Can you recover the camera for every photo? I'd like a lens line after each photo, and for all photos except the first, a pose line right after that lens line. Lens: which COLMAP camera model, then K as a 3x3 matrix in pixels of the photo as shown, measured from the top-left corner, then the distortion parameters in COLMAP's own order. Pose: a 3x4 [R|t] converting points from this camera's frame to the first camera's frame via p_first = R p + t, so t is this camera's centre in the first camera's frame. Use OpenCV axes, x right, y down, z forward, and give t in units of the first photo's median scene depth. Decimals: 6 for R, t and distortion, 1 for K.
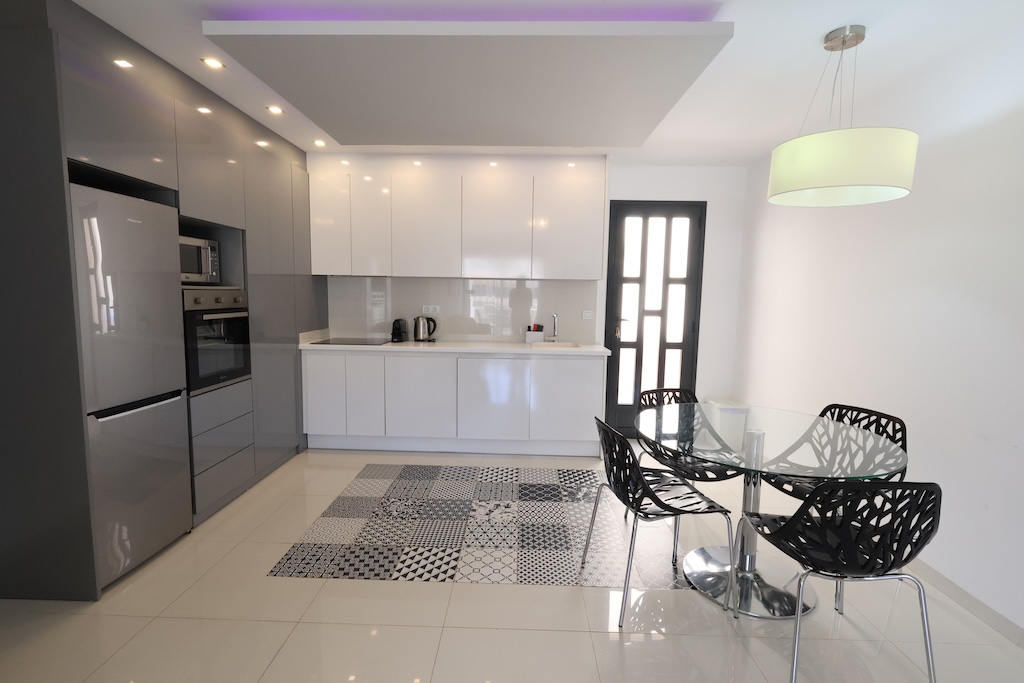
lens RADIAL K [[473.4, 0, 509.4], [0, 473.4, 340.5], [0, 0, 1]] dist [-0.002867, 0.002306]
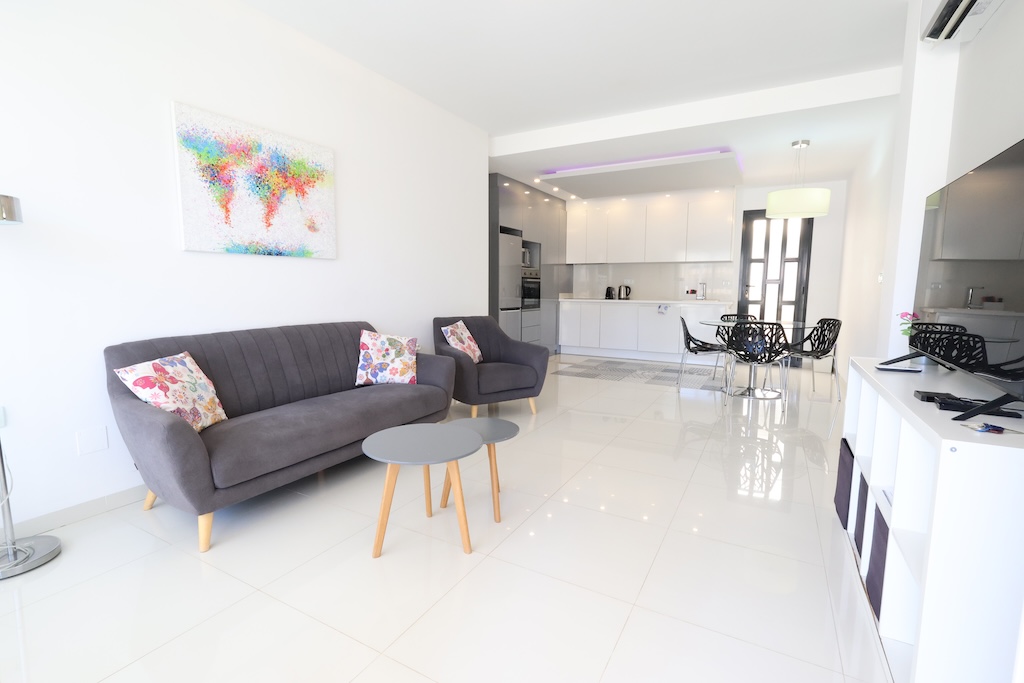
lens RADIAL K [[473.4, 0, 510.7], [0, 473.4, 343.6], [0, 0, 1]] dist [-0.002867, 0.002306]
pose [[0.885166, 0.044002, -0.463190, 0.308728], [-0.037947, 0.999029, 0.022388, 0.160889], [0.463726, -0.002241, 0.885976, -0.864403]]
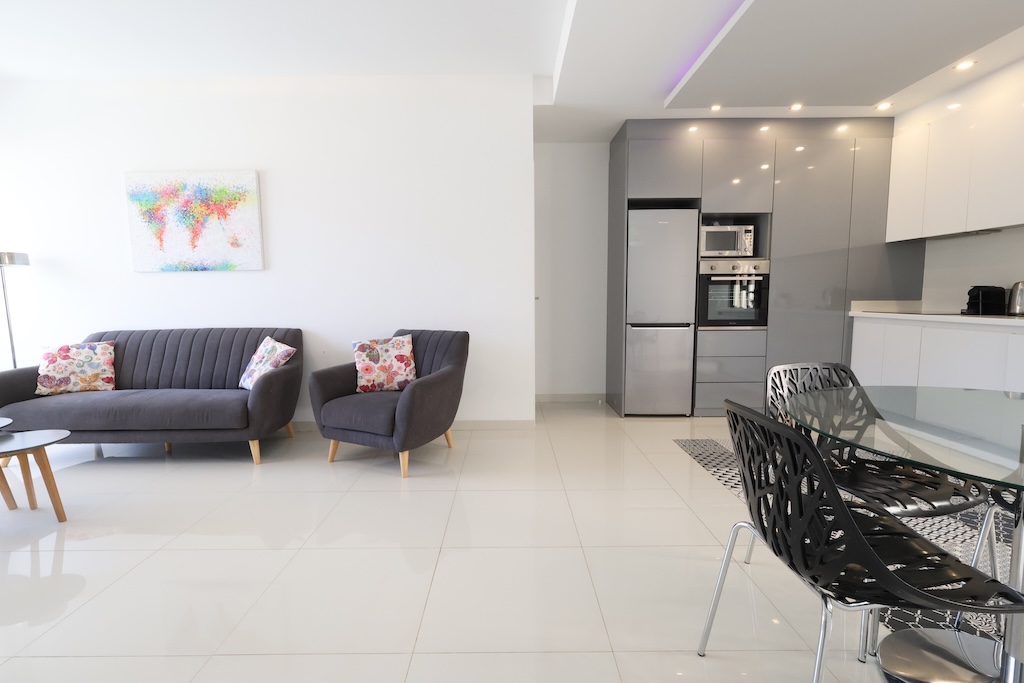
lens RADIAL K [[473.4, 0, 510.5], [0, 473.4, 342.8], [0, 0, 1]] dist [-0.002867, 0.002306]
pose [[0.027930, 0.082815, -0.996173, 0.581234], [-0.090505, 0.992679, 0.079987, 0.062029], [0.995504, 0.087925, 0.035220, 0.226900]]
